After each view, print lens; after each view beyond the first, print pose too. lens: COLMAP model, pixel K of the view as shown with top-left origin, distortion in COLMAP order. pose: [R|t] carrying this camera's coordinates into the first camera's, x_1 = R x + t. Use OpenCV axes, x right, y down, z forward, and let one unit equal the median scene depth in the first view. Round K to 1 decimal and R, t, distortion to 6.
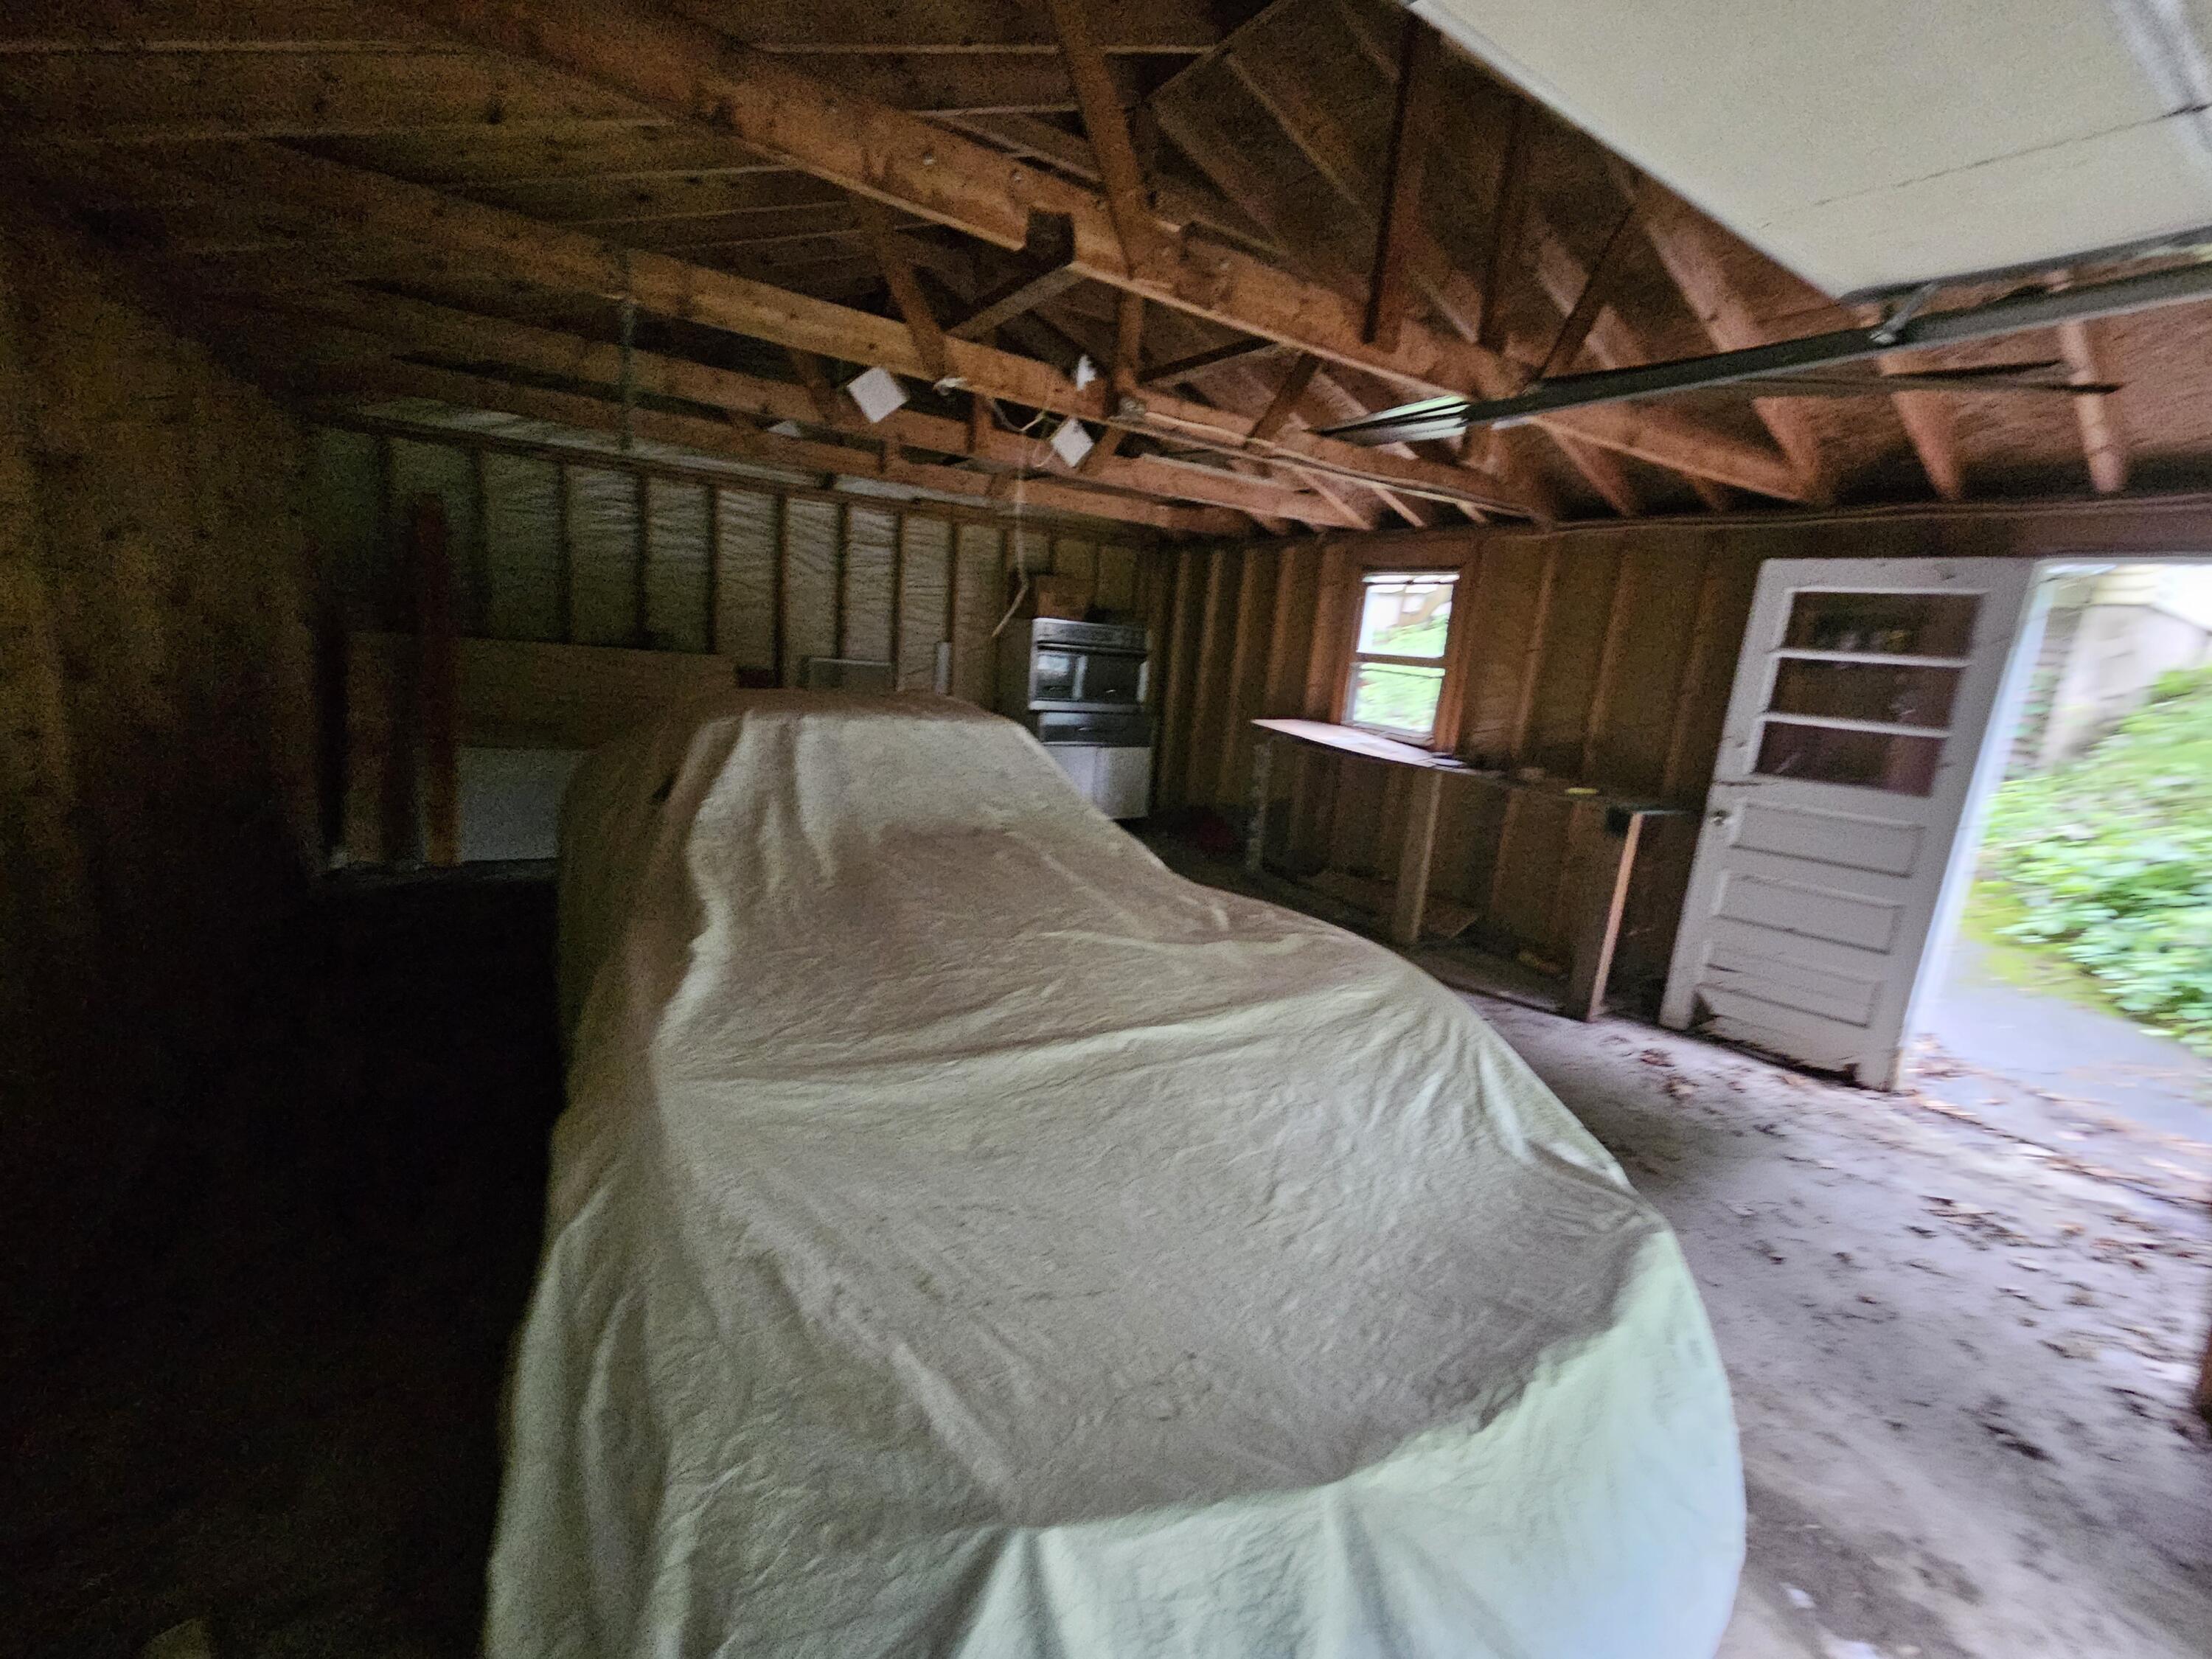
lens RADIAL K [[894.6, 0, 1107.4], [0, 894.6, 822.0], [0, 0, 1]] dist [-0.000197, 0.000004]
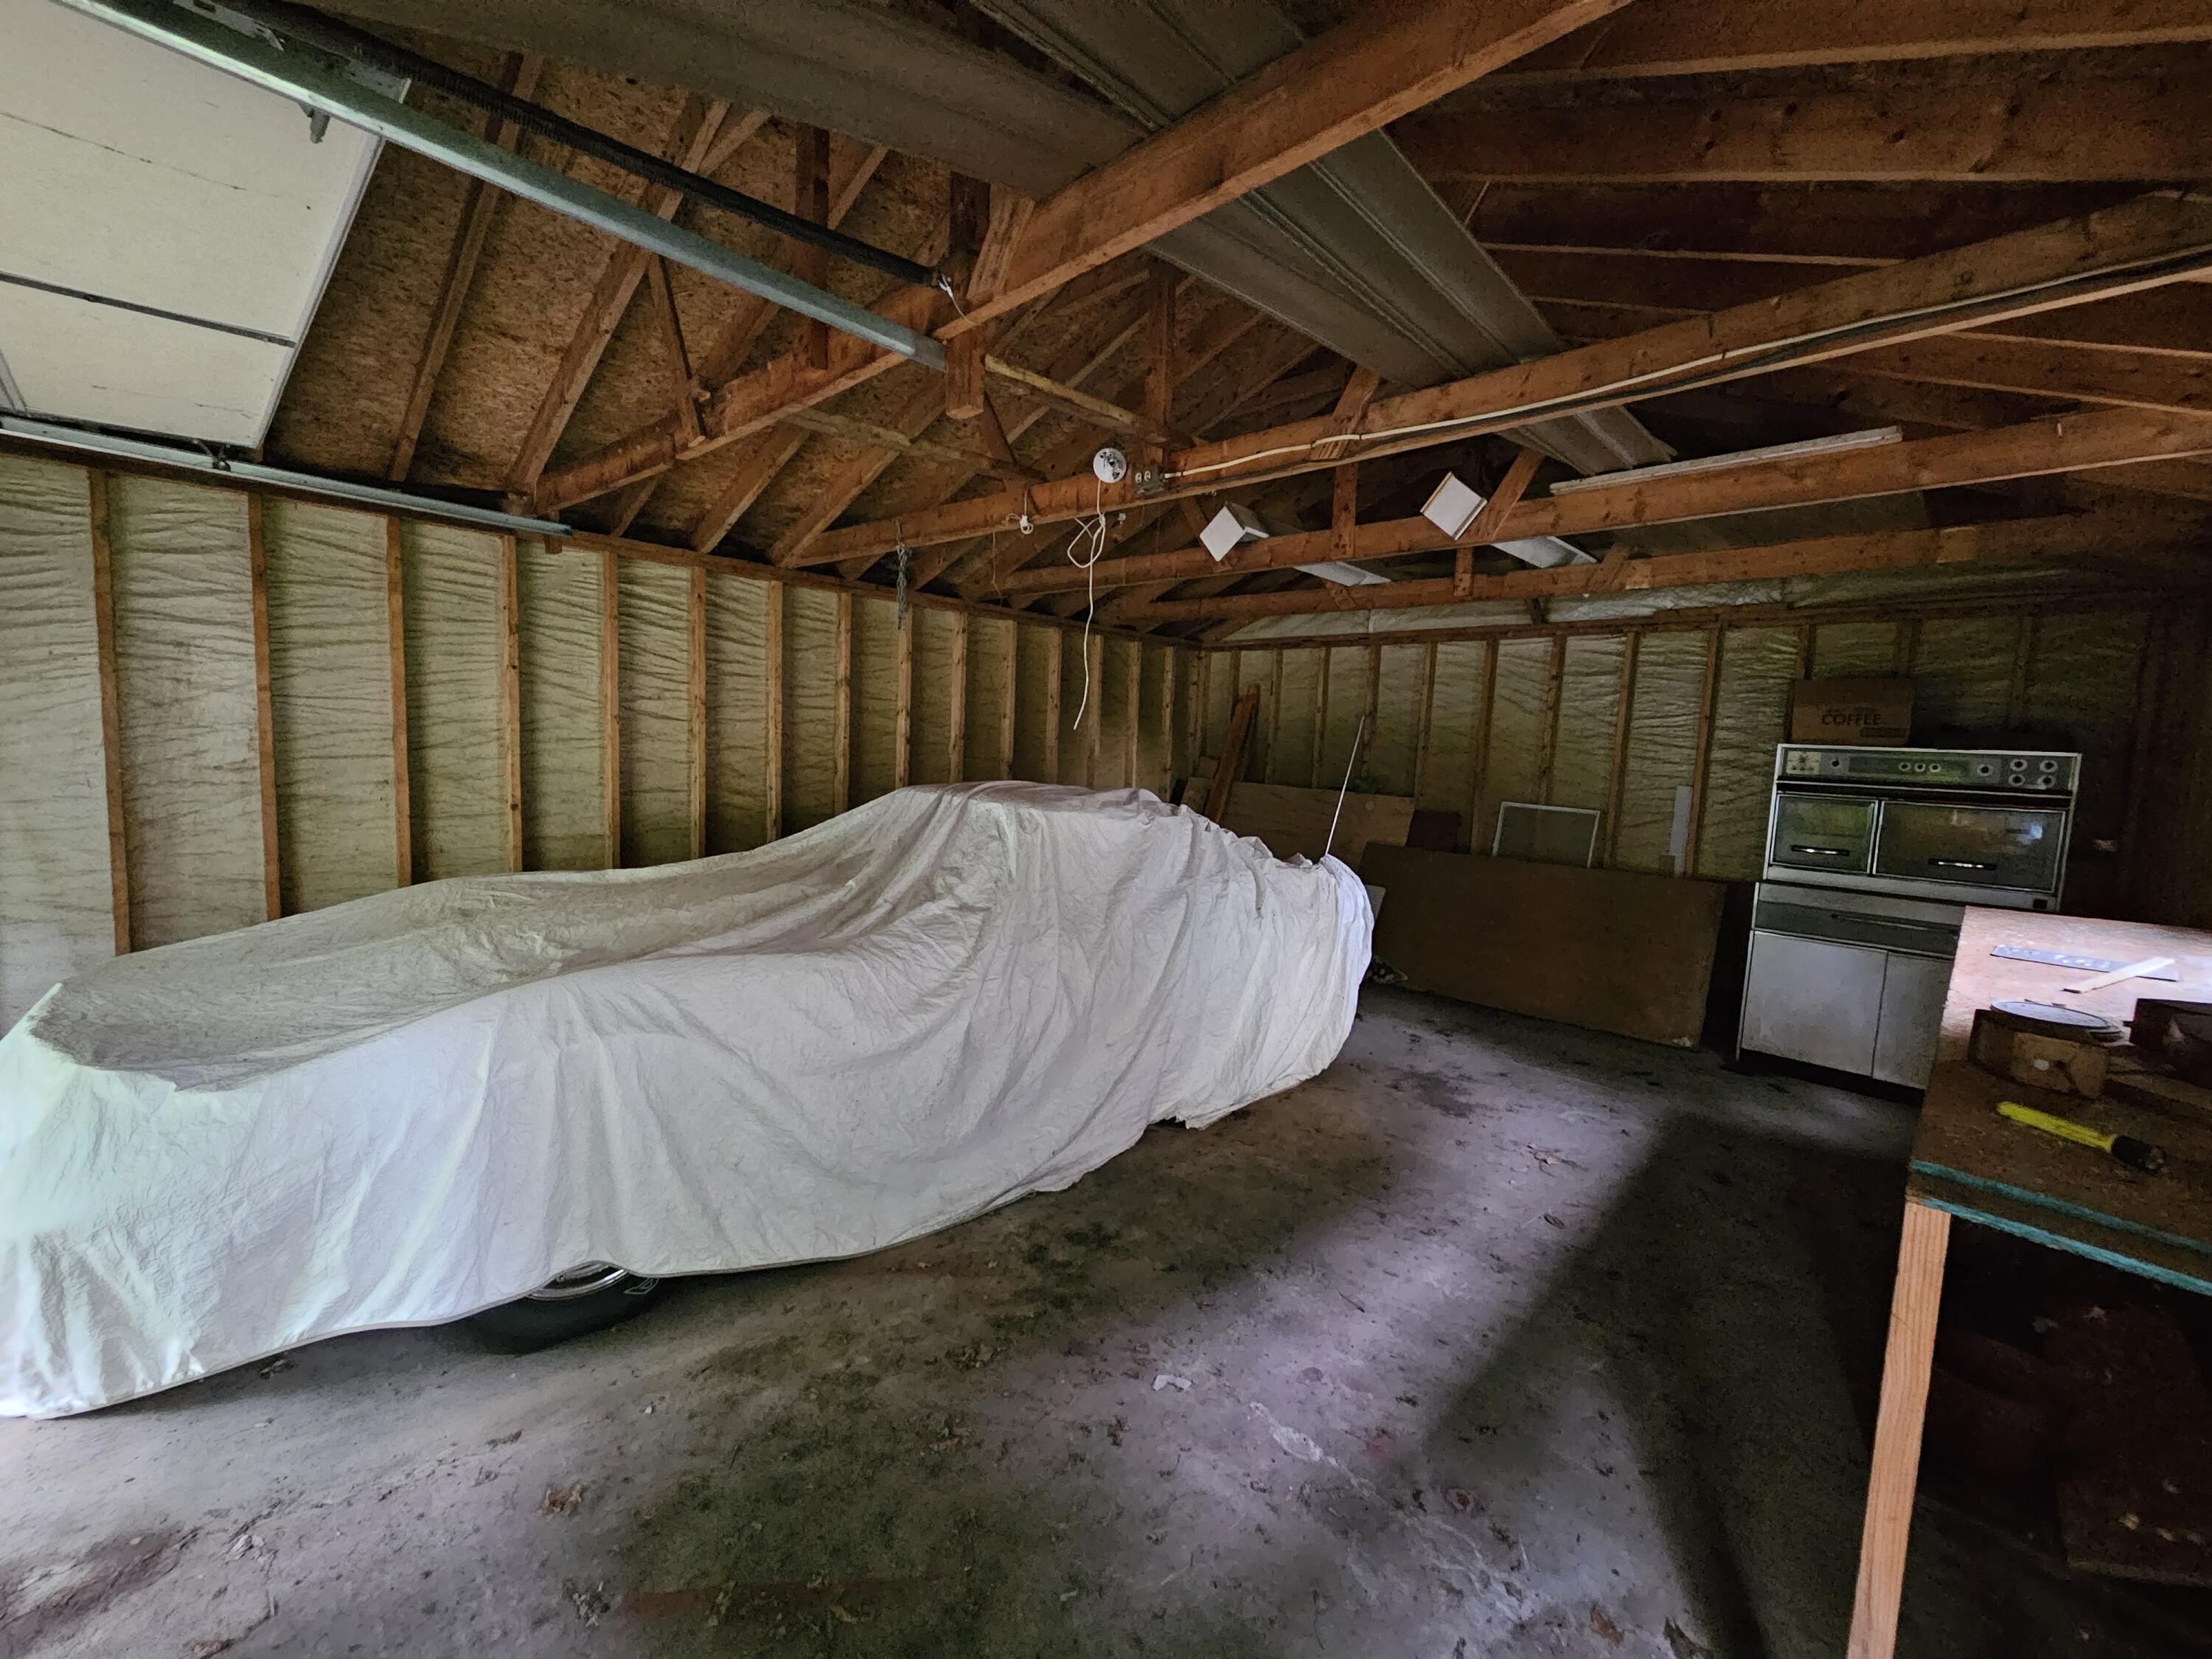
lens RADIAL K [[894.6, 0, 1107.4], [0, 894.6, 822.0], [0, 0, 1]] dist [-0.000197, 0.000004]
pose [[0.230200, 0.008314, -0.973108, 0.524261], [-0.234629, 0.970938, -0.047208, -0.026875], [0.944435, 0.239186, 0.225461, 0.454868]]
